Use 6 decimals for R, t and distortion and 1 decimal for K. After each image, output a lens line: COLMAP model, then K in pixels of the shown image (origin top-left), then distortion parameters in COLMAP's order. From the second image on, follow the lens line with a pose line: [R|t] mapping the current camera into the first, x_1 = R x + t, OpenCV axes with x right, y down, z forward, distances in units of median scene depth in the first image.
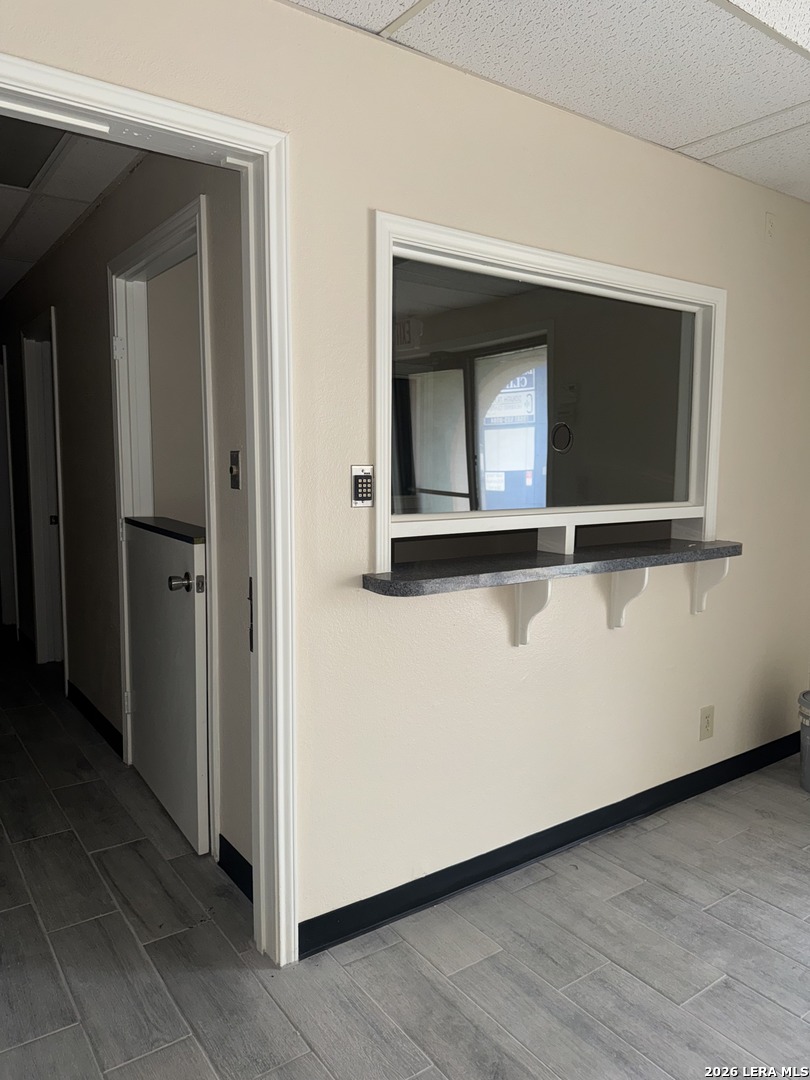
lens RADIAL K [[763.9, 0, 405.7], [0, 763.9, 541.9], [0, 0, 1]] dist [0.040445, -0.043389]
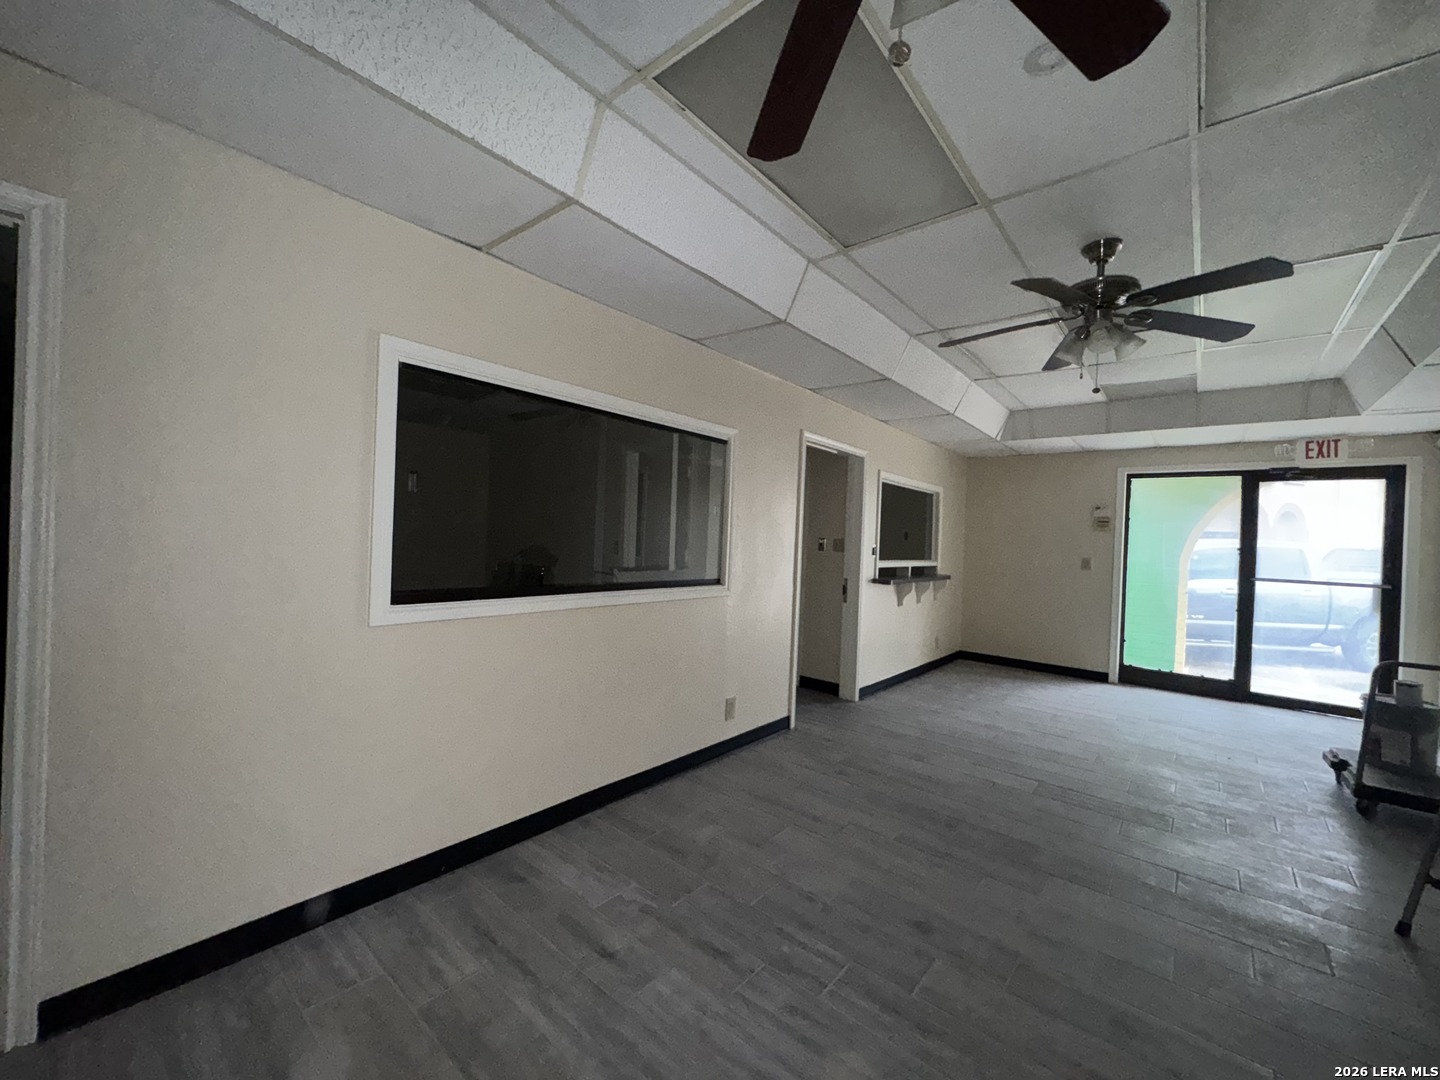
lens RADIAL K [[578.9, 0, 718.7], [0, 578.9, 538.0], [0, 0, 1]] dist [0.000575, 0.000022]
pose [[0.967913, 0.029701, 0.249523, -1.241106], [-0.002662, 0.994147, -0.108006, 0.131899], [-0.251271, 0.103876, 0.962327, -1.140604]]
